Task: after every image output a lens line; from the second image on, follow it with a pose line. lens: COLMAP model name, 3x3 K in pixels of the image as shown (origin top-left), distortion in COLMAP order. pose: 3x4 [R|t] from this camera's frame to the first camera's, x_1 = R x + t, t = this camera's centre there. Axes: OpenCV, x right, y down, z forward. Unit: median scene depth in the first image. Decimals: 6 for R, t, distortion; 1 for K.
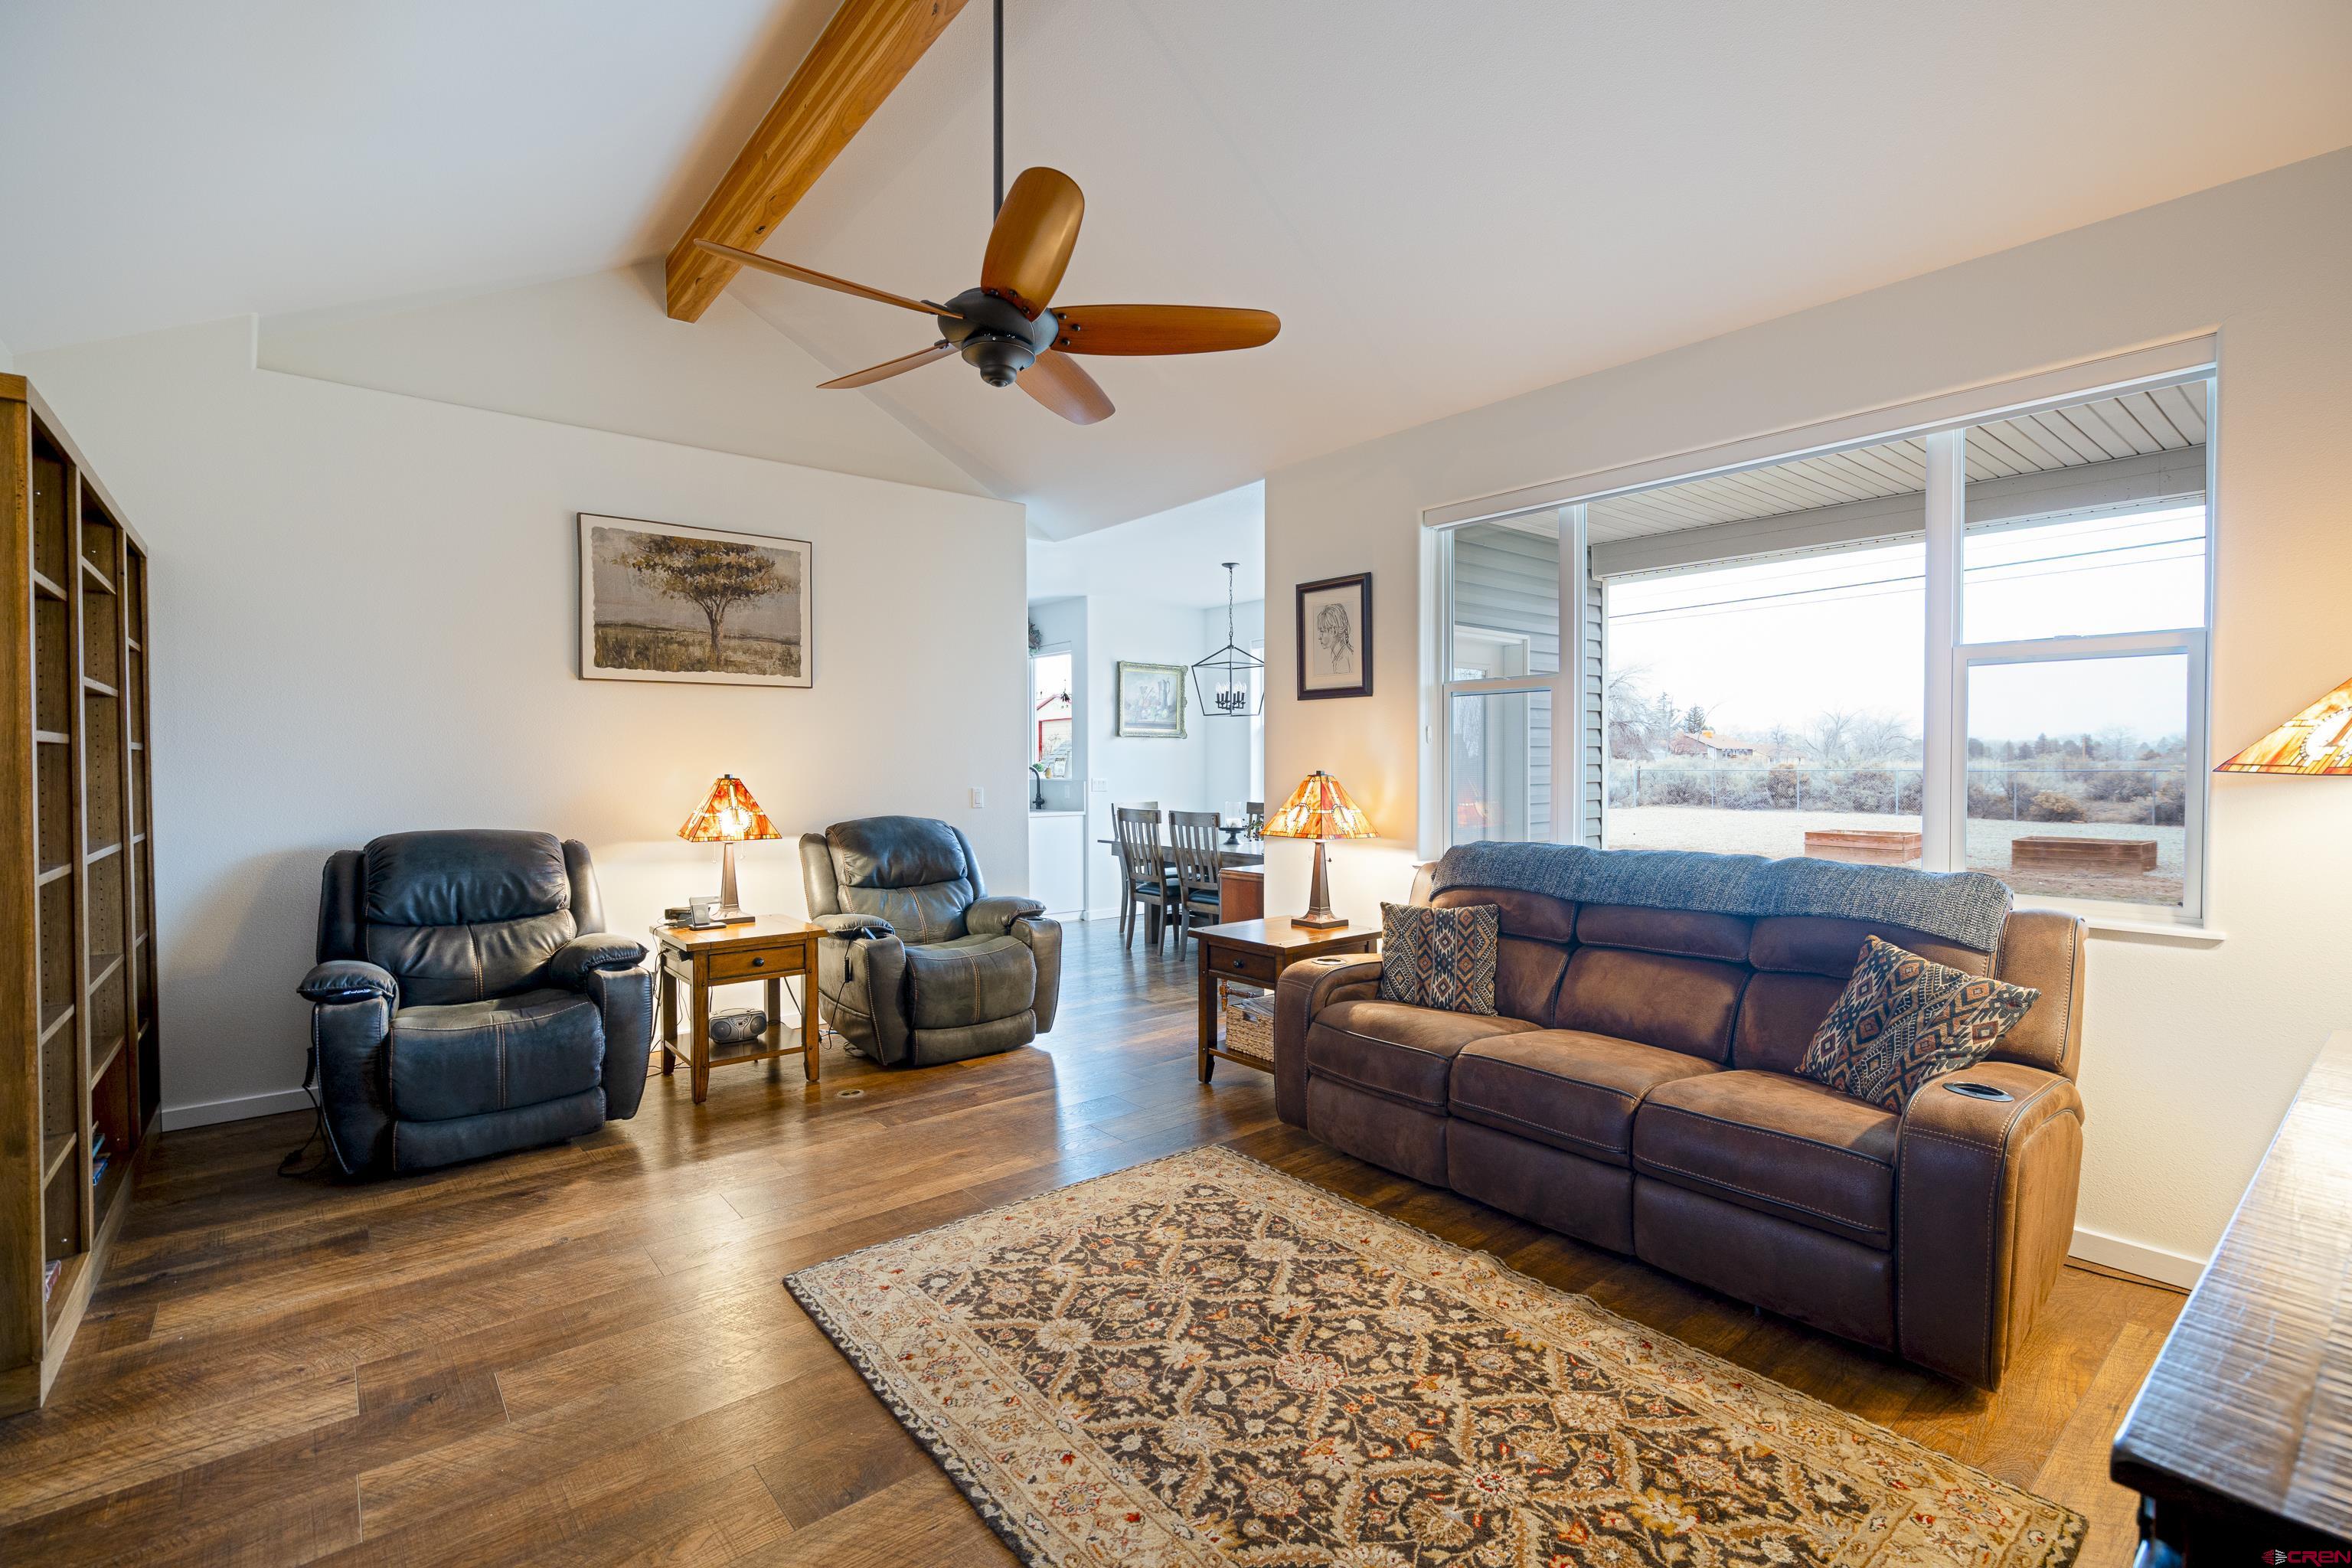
lens RADIAL K [[1051.8, 0, 1164.4], [0, 1051.8, 779.4], [0, 0, 1]] dist [-0.005083, 0.001513]
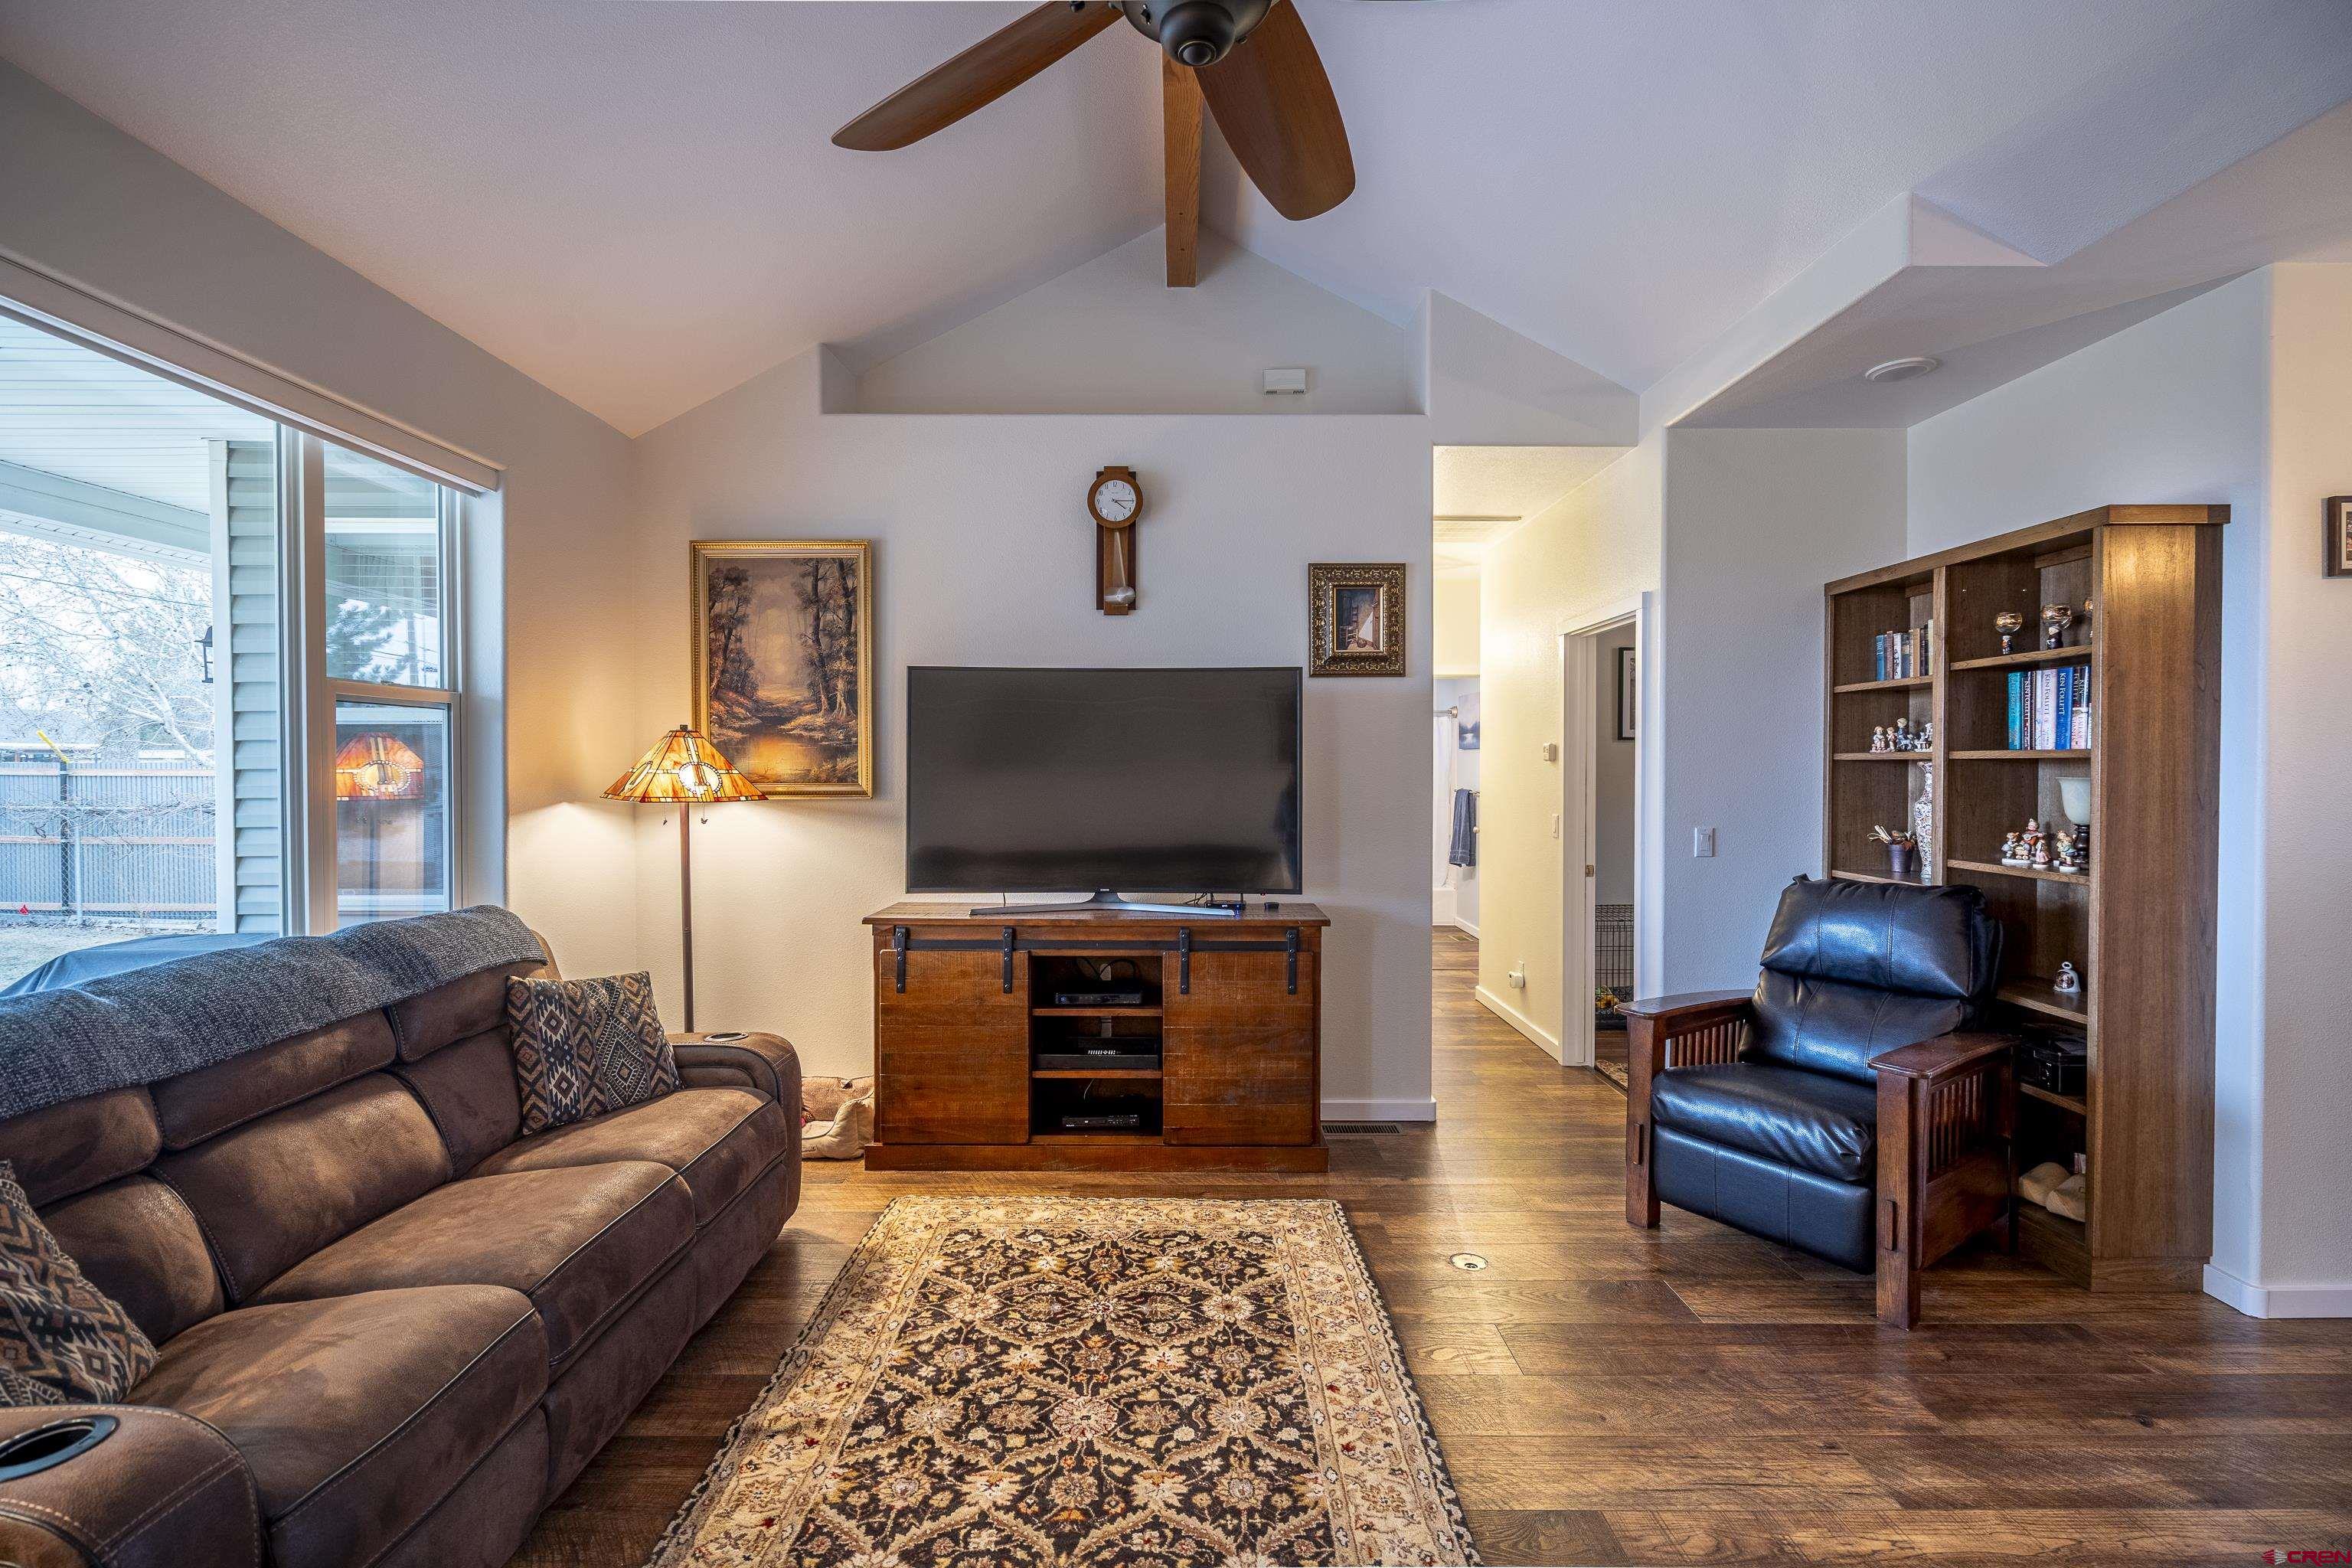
lens RADIAL K [[1051.8, 0, 1177.2], [0, 1051.8, 783.7], [0, 0, 1]] dist [-0.005083, 0.001513]
pose [[-0.781337, -0.009319, 0.624040, -0.531513], [0.014203, 0.999364, 0.032708, -0.072016], [-0.623948, 0.034419, -0.780707, 1.638938]]
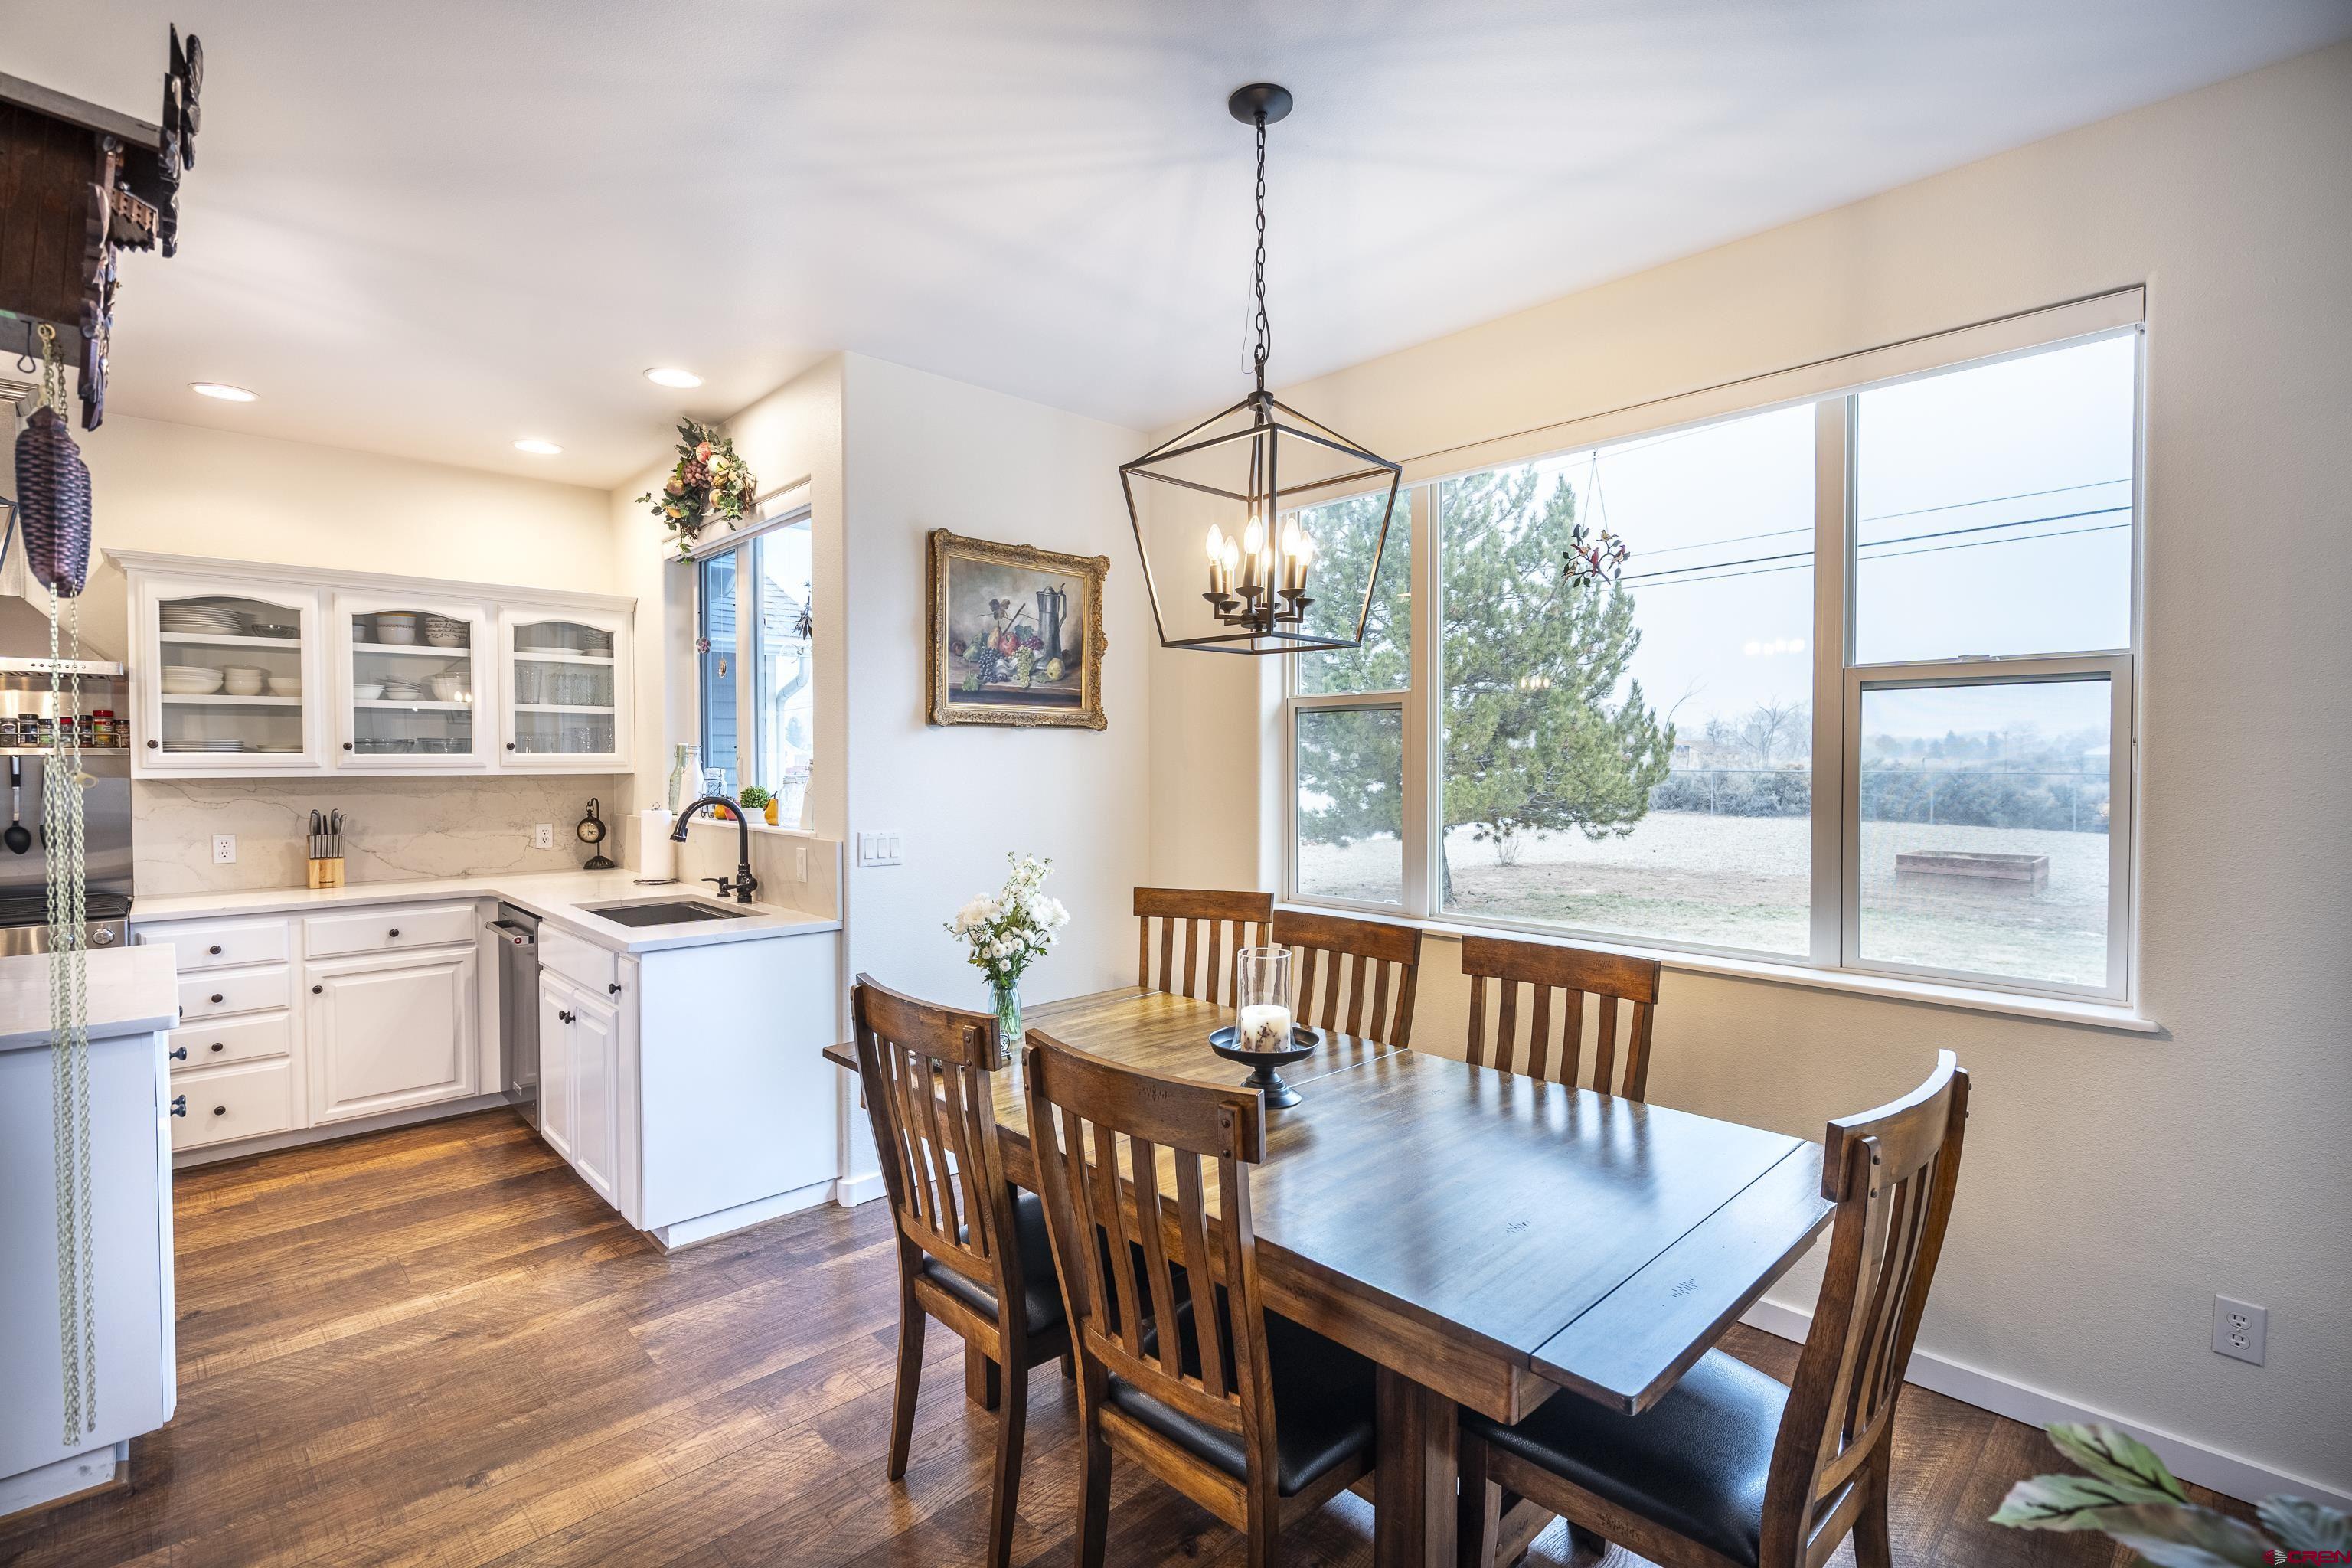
lens RADIAL K [[1051.8, 0, 1180.7], [0, 1051.8, 778.1], [0, 0, 1]] dist [-0.005083, 0.001513]
pose [[0.995636, 0.001279, 0.093311, 0.048946], [-0.001768, 0.999985, 0.005156, -0.082893], [-0.093303, -0.005298, 0.995624, 2.266079]]
